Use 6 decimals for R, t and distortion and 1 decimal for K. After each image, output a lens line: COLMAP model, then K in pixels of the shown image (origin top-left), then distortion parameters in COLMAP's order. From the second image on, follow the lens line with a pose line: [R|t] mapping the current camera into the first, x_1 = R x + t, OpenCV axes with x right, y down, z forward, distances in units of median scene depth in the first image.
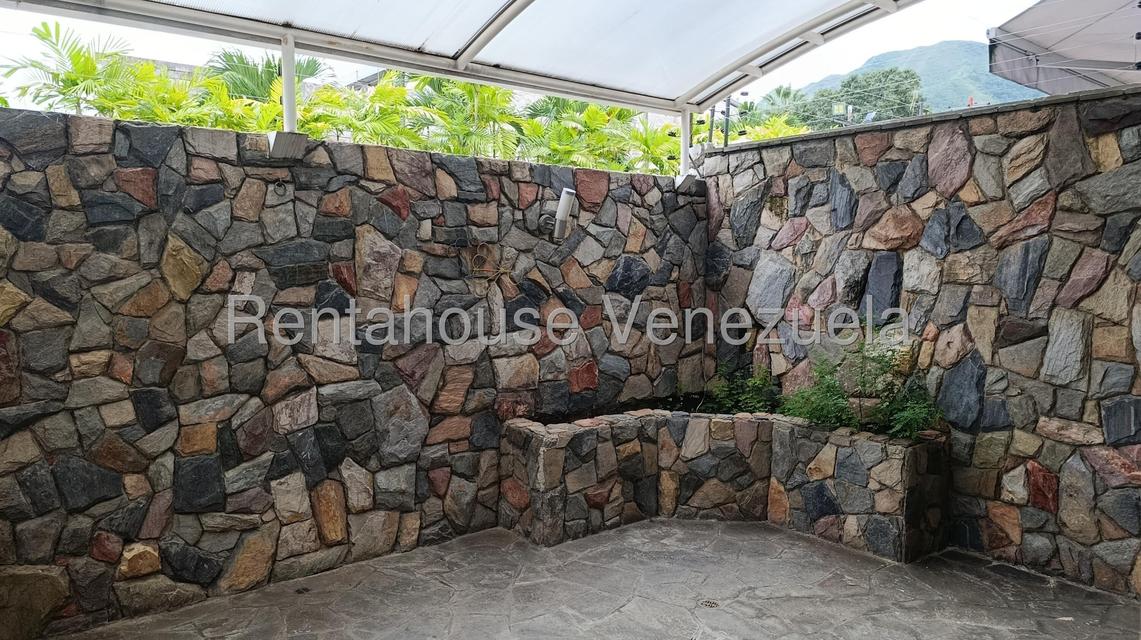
lens RADIAL K [[779.2, 0, 566.3], [0, 779.2, 318.0], [0, 0, 1]] dist [0.012315, -0.022007]
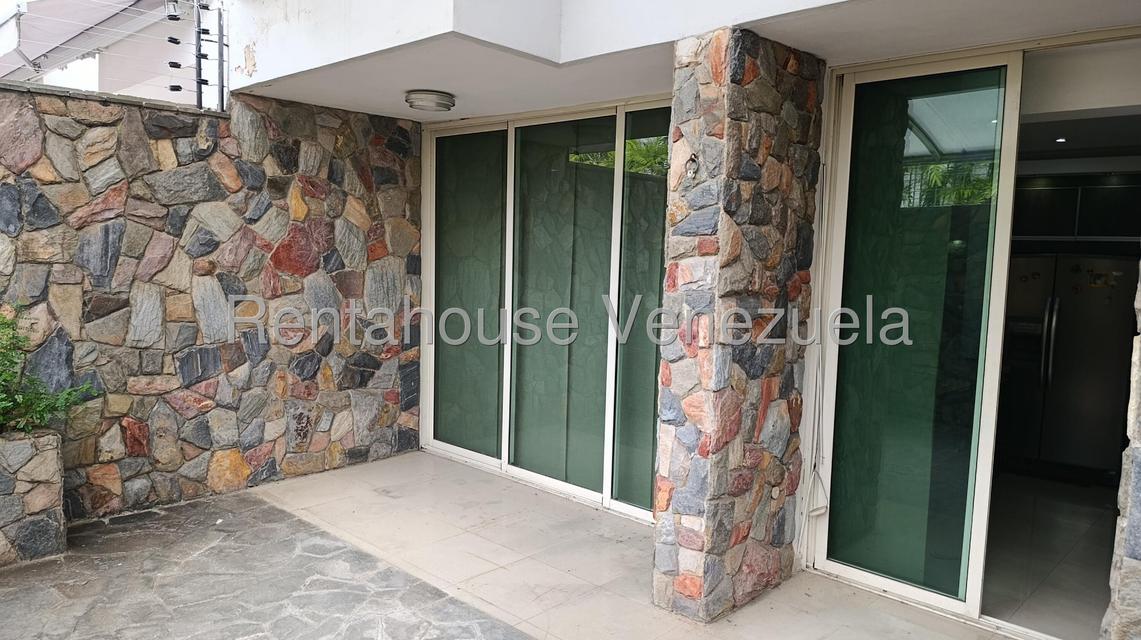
lens RADIAL K [[779.2, 0, 567.0], [0, 779.2, 322.0], [0, 0, 1]] dist [0.012315, -0.022007]
pose [[-0.125097, -0.103145, 0.986768, -0.589320], [0.039813, 0.993258, 0.108871, -0.053544], [-0.991345, 0.052905, -0.120147, 0.491373]]
